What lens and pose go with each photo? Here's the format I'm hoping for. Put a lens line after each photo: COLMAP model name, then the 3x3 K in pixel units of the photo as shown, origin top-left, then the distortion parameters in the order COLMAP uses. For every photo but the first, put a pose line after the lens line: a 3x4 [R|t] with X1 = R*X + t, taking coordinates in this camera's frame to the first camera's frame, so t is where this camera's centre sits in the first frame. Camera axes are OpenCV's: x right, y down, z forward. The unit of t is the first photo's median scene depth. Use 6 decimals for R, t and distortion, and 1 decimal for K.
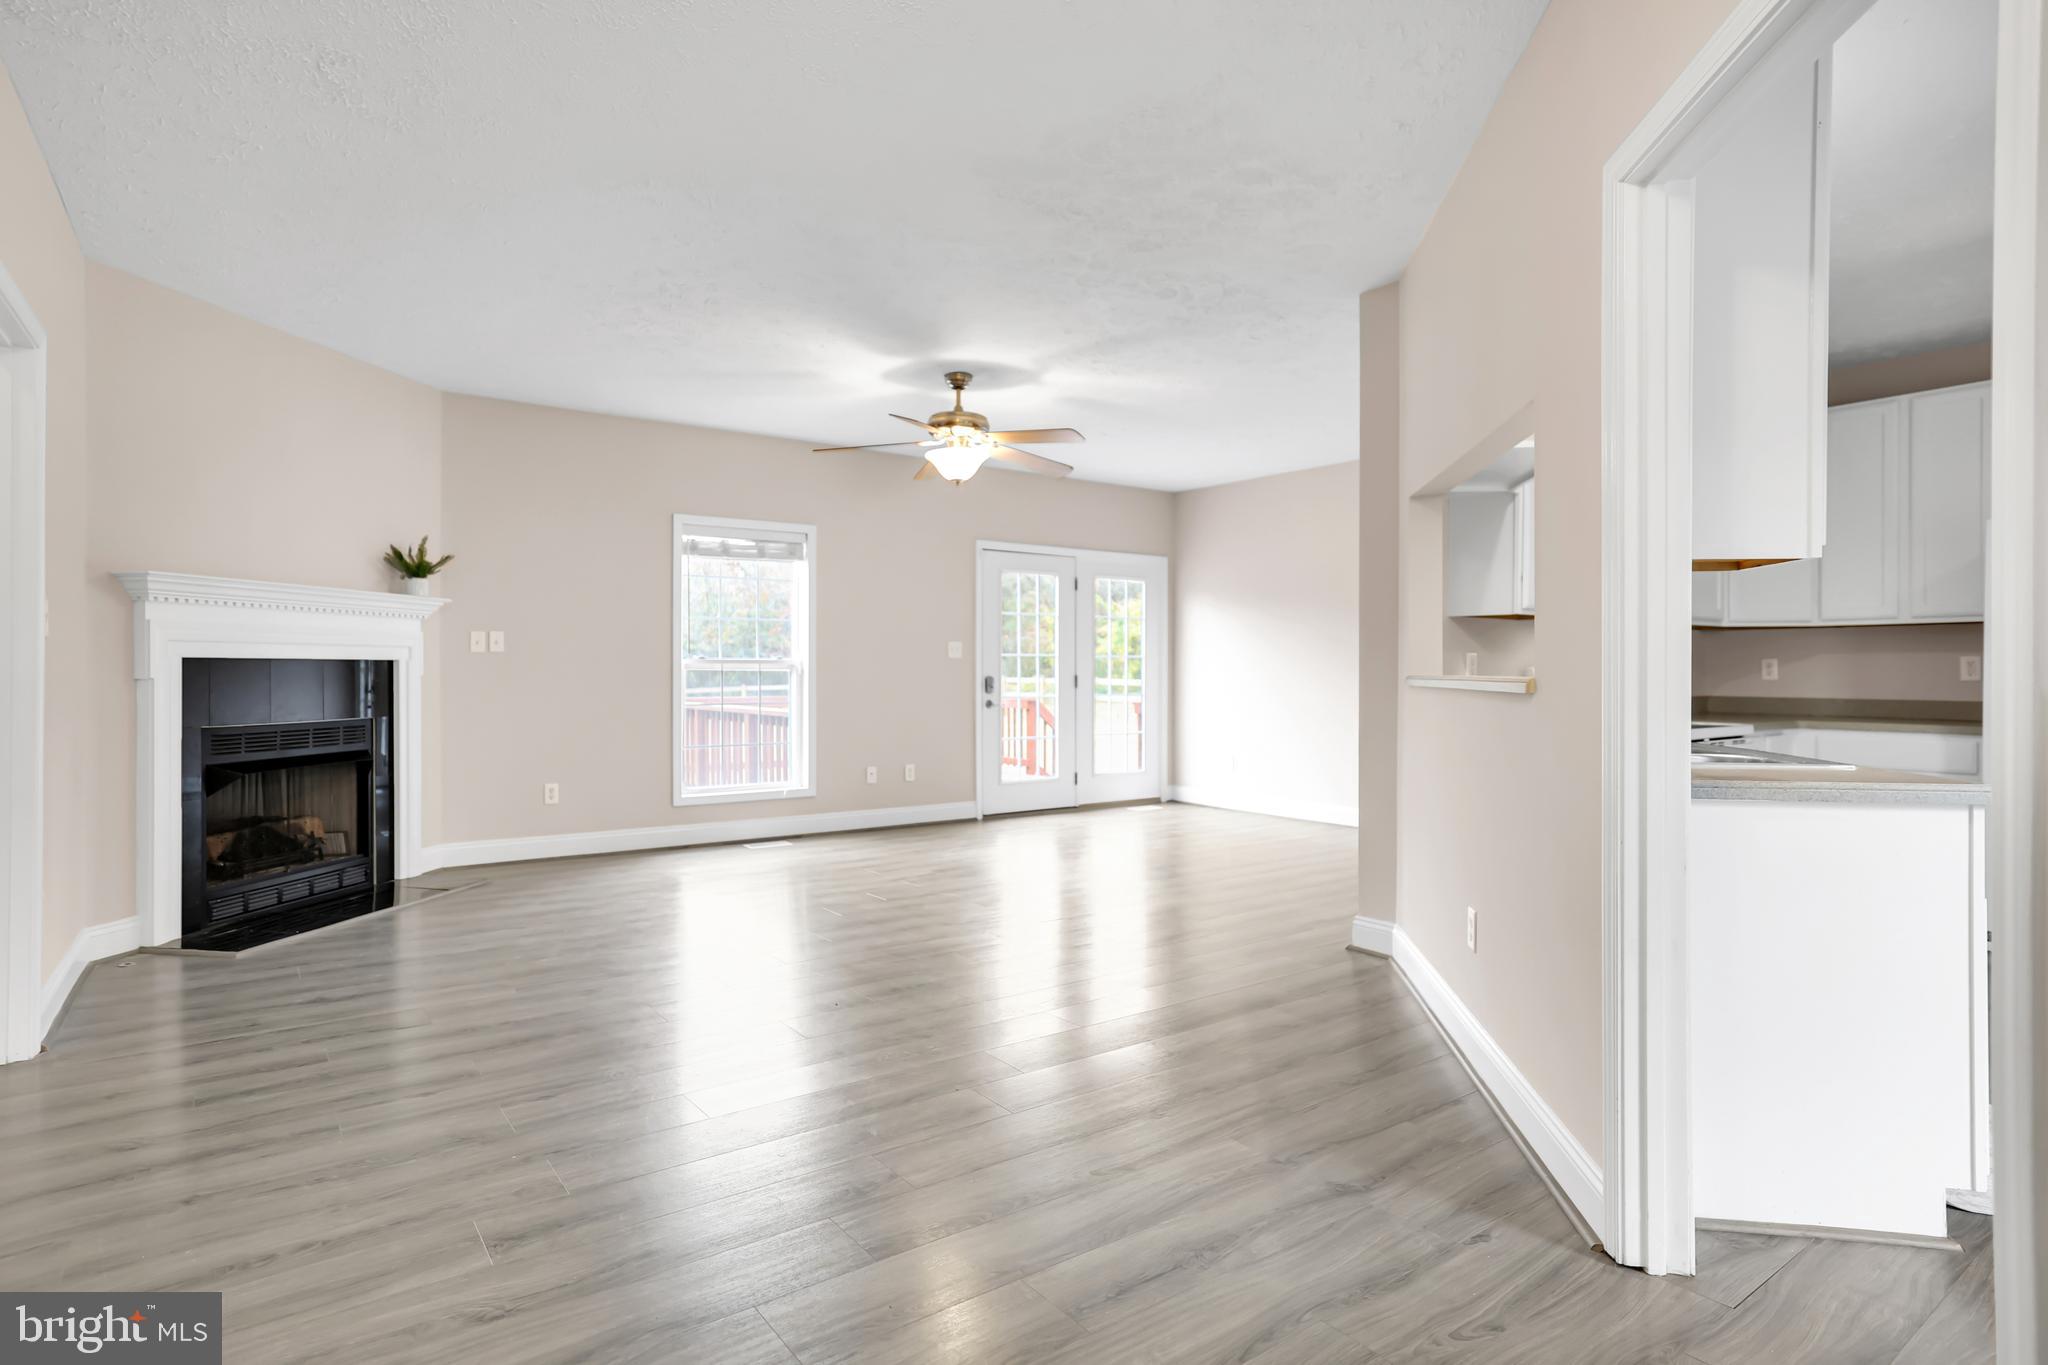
lens RADIAL K [[1063.4, 0, 1024.0], [0, 1063.4, 682.5], [0, 0, 1]] dist [-0.002071, -0.000082]
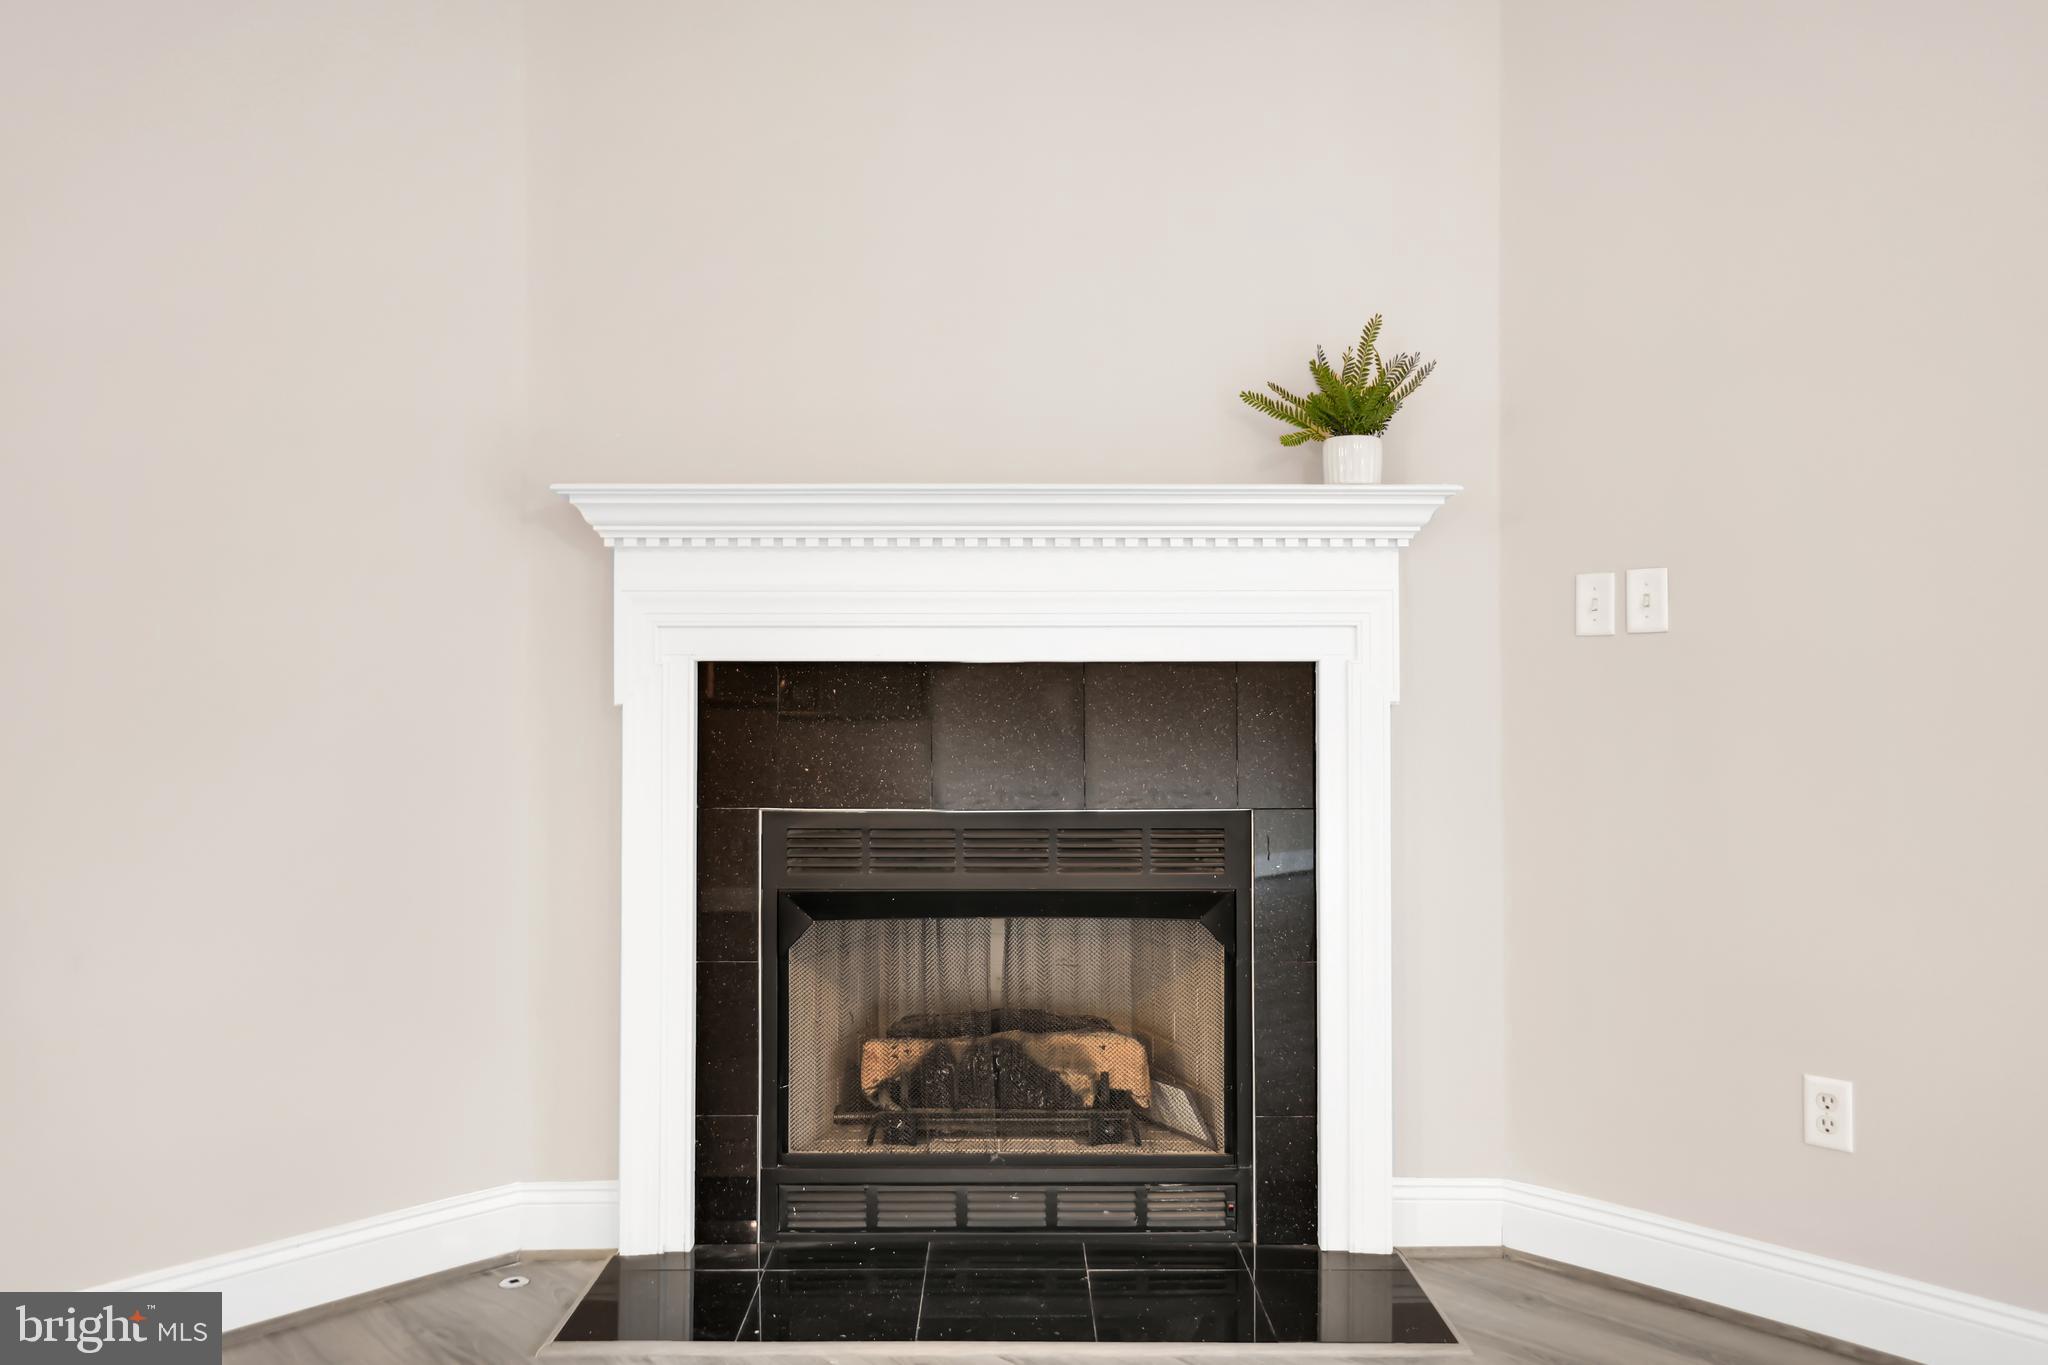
lens RADIAL K [[1693.6, 0, 1023.7], [0, 1693.6, 659.9], [0, 0, 1]] dist [0.067491, 0.000067]
pose [[0.156053, -0.000419, -0.987749, -0.010953], [-0.009950, 0.999949, -0.001996, -0.019263], [0.987699, 0.010139, 0.156040, 0.806615]]
